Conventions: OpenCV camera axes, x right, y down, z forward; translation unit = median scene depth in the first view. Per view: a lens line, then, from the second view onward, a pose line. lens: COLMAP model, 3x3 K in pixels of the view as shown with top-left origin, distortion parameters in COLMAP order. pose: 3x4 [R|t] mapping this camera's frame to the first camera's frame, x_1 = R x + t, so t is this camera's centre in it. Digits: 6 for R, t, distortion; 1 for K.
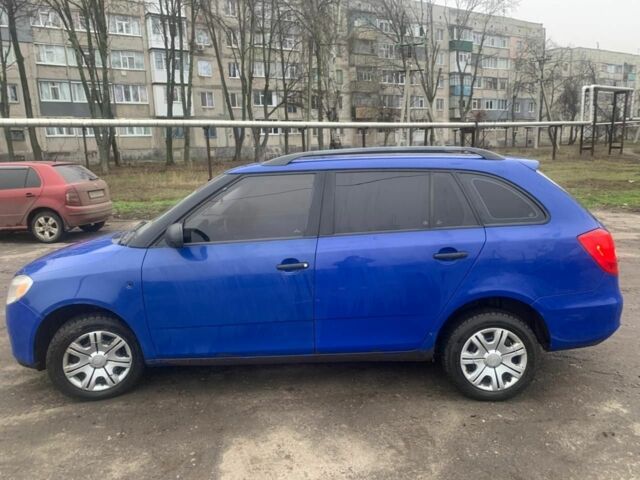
lens RADIAL K [[487.1, 0, 320.0], [0, 487.1, 240.0], [0, 0, 1]] dist [-0.000368, -0.002906]
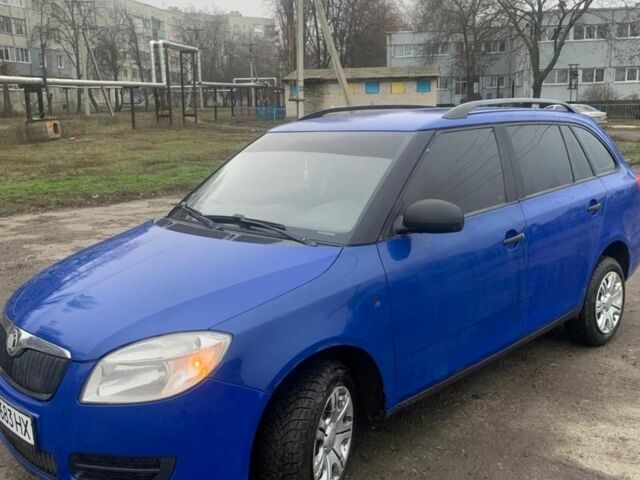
lens RADIAL K [[644.1, 0, 320.0], [0, 644.1, 240.0], [0, 0, 1]] dist [0.002529, -0.004809]
pose [[0.687733, -0.127770, 0.714631, -0.092429], [0.125190, 0.990516, 0.056618, -0.004060], [-0.715088, 0.050527, 0.697206, 0.040900]]
